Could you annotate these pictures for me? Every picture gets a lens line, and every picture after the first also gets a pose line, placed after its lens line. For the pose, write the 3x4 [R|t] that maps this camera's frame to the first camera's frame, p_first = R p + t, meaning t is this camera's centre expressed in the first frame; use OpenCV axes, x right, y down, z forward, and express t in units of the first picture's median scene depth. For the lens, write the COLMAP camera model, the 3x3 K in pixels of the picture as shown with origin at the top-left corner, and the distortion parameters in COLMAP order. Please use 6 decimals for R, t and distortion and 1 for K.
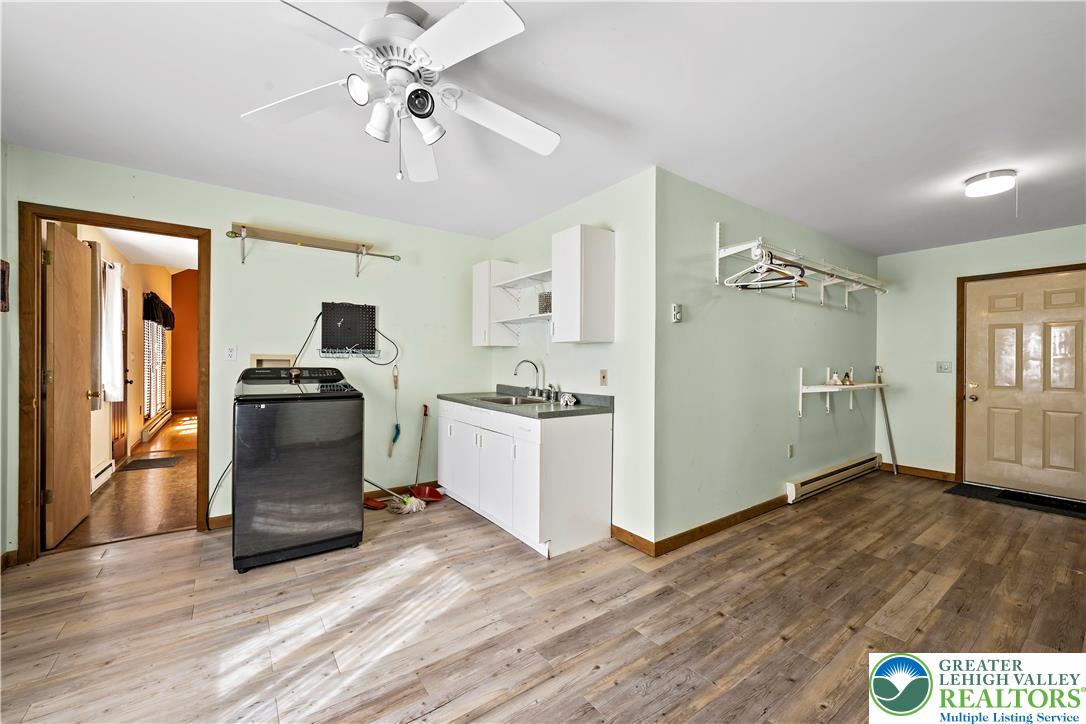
lens RADIAL K [[434.7, 0, 550.3], [0, 434.7, 362.6], [0, 0, 1]] dist [0.004747, 0.000252]
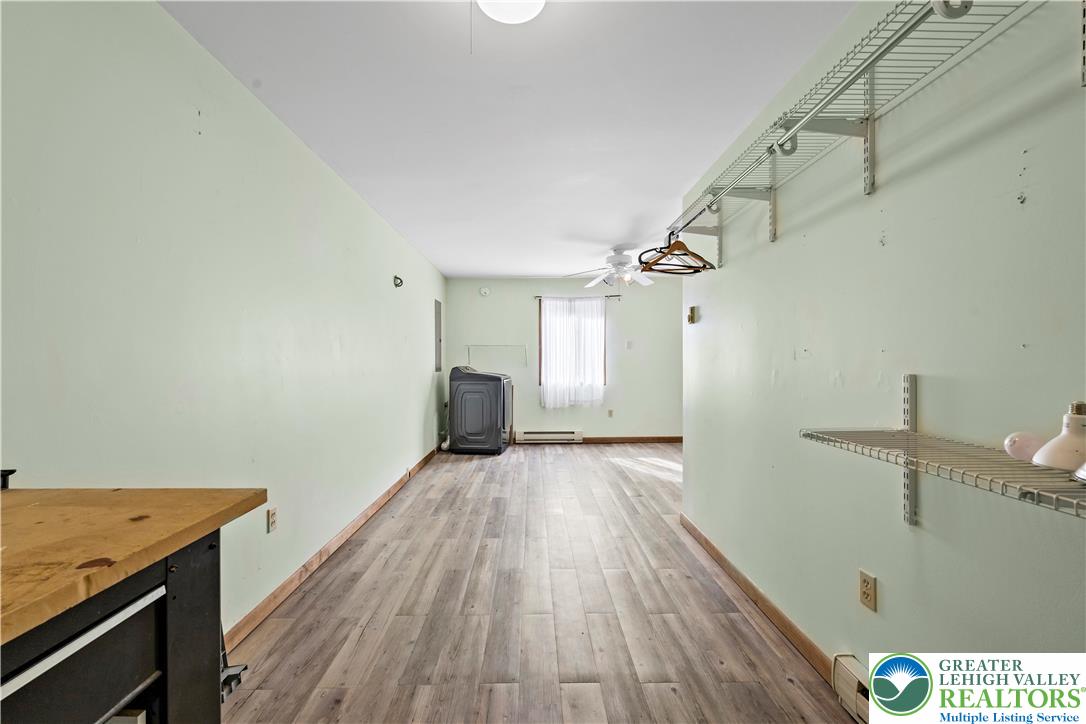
lens RADIAL K [[434.7, 0, 544.0], [0, 434.7, 362.3], [0, 0, 1]] dist [0.004747, 0.000252]
pose [[-0.578224, -0.003755, -0.815869, 1.288101], [-0.003820, 0.999991, -0.001896, 0.000007], [0.815869, 0.002021, -0.578233, 1.228088]]
